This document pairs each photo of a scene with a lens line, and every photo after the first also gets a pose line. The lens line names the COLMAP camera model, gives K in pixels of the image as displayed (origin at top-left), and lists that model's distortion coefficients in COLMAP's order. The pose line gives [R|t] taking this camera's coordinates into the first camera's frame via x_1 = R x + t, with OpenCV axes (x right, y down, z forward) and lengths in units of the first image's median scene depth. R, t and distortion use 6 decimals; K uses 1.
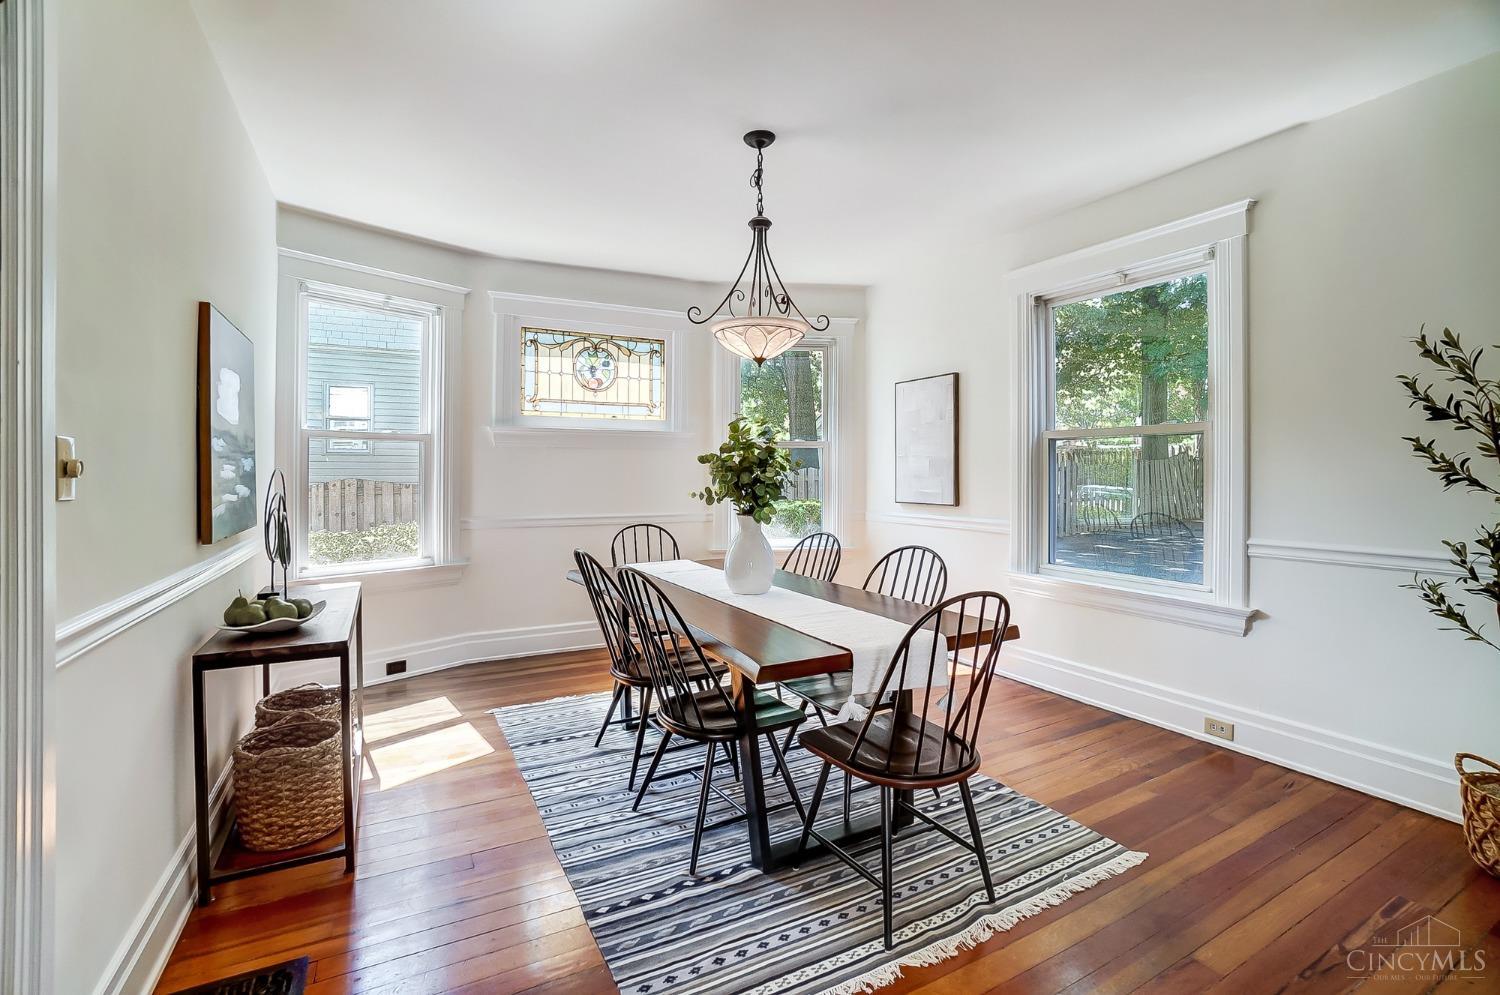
lens RADIAL K [[666.8, 0, 769.8], [0, 666.8, 476.6], [0, 0, 1]] dist [-0.017822, 0.002415]
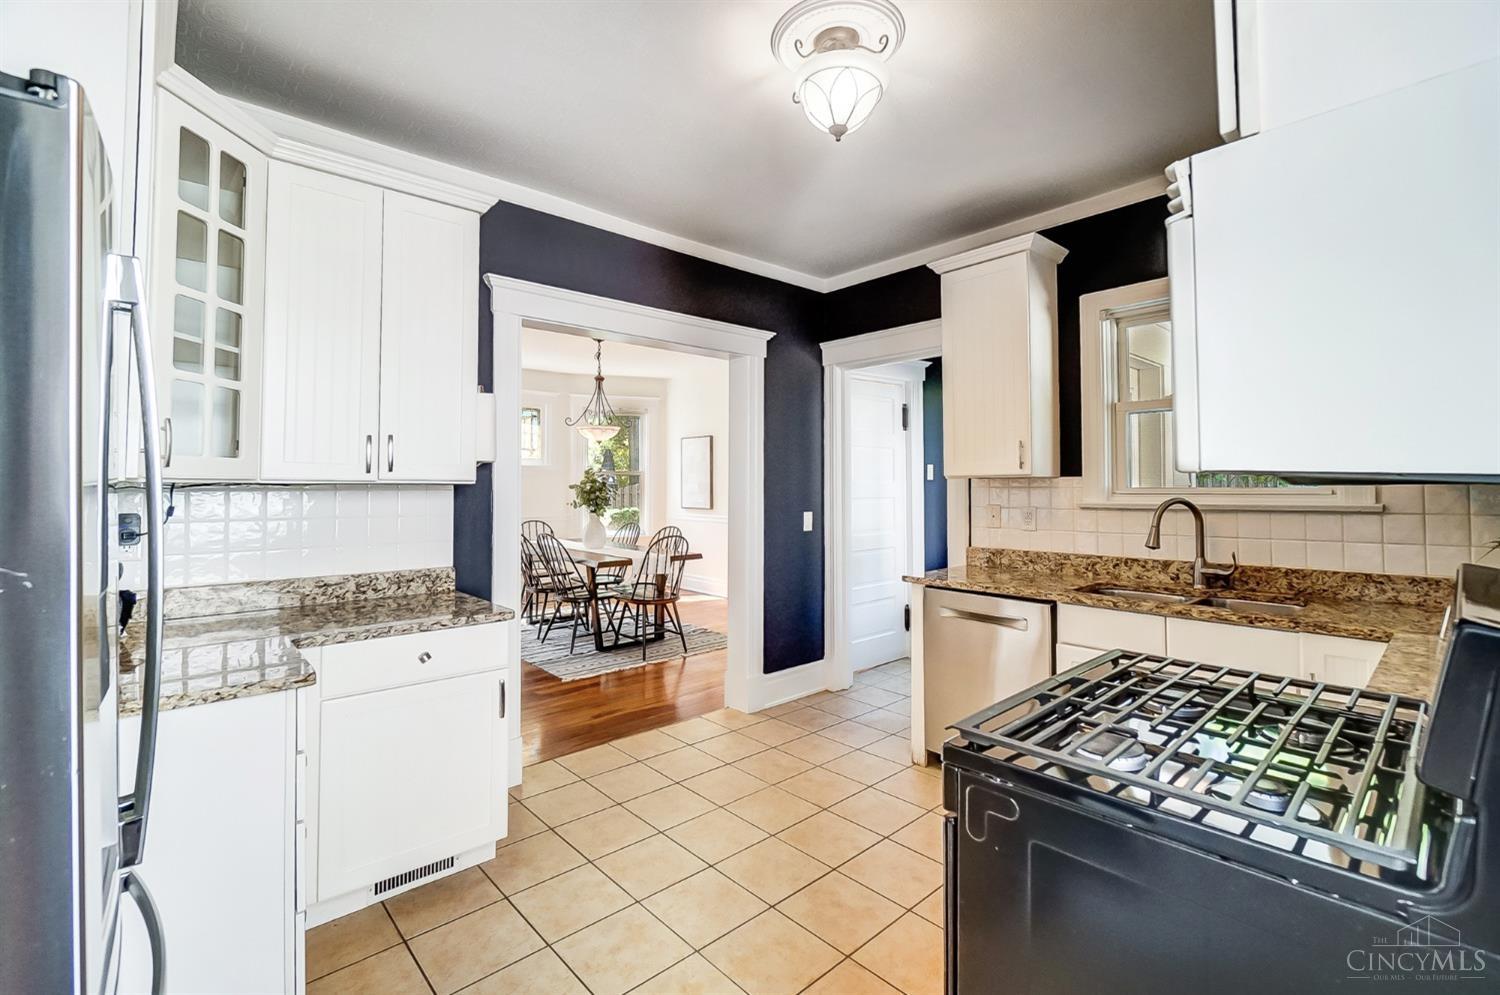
lens RADIAL K [[666.8, 0, 780.5], [0, 666.8, 474.3], [0, 0, 1]] dist [-0.017822, 0.002415]
pose [[0.970886, 0.000457, 0.239540, 0.042594], [0.003254, 0.999881, -0.015096, -0.036528], [-0.239518, 0.015436, 0.970769, -1.358609]]
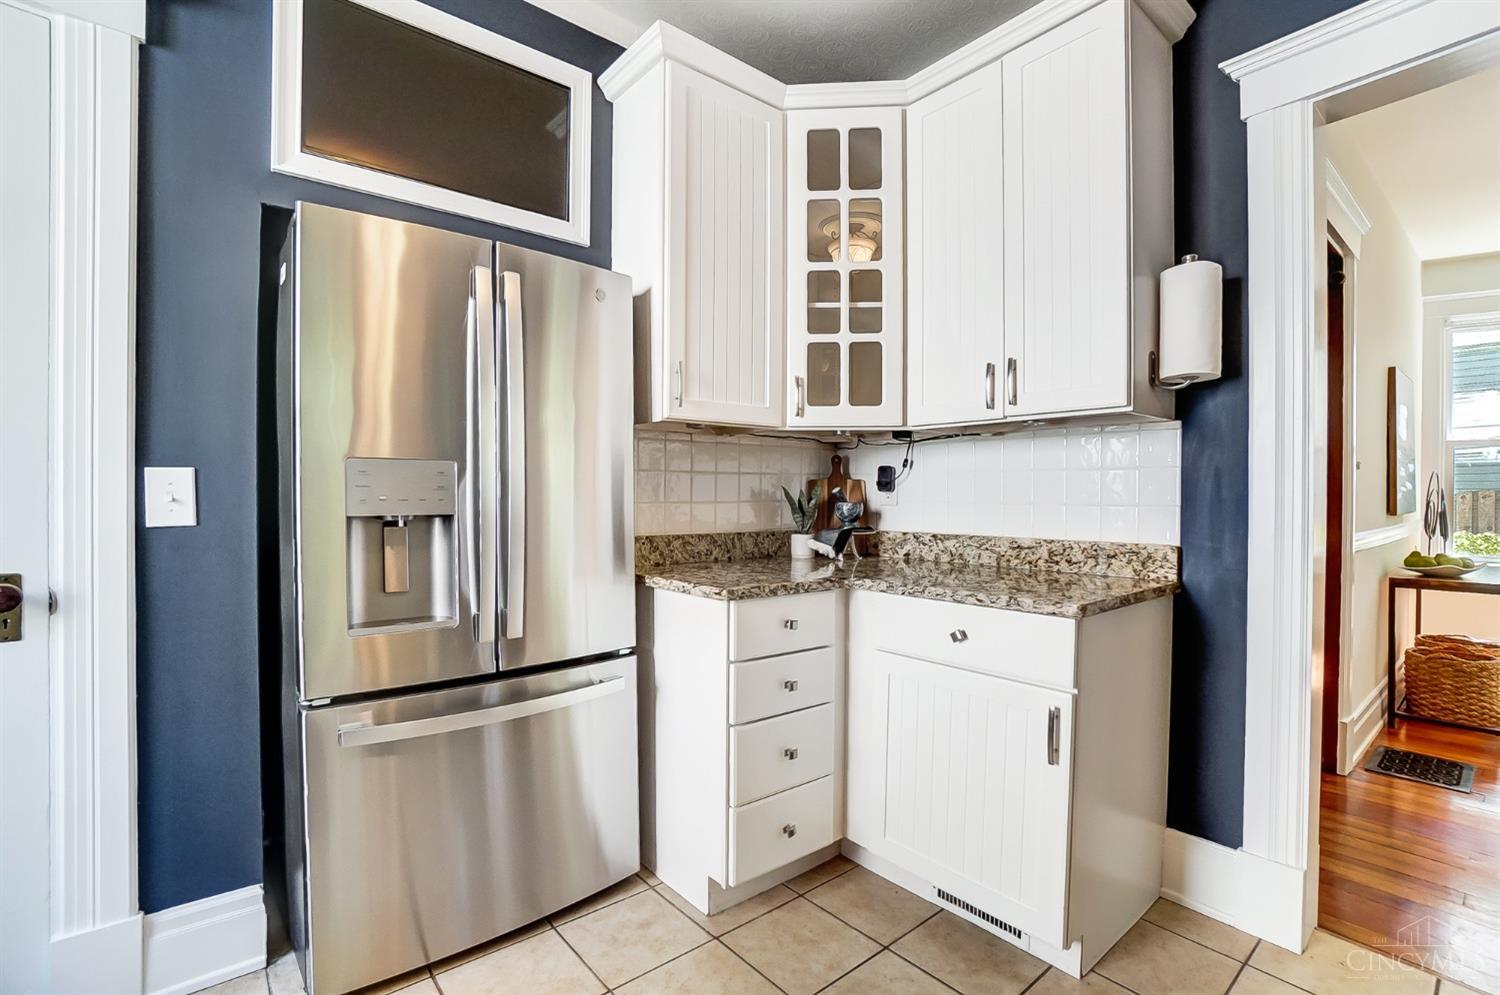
lens RADIAL K [[666.8, 0, 699.1], [0, 666.8, 502.8], [0, 0, 1]] dist [-0.017822, 0.002415]
pose [[0.138257, 0.009226, -0.990353, 0.422585], [-0.000898, 0.999957, 0.009191, 0.047120], [0.990396, -0.000382, 0.138259, -0.760508]]
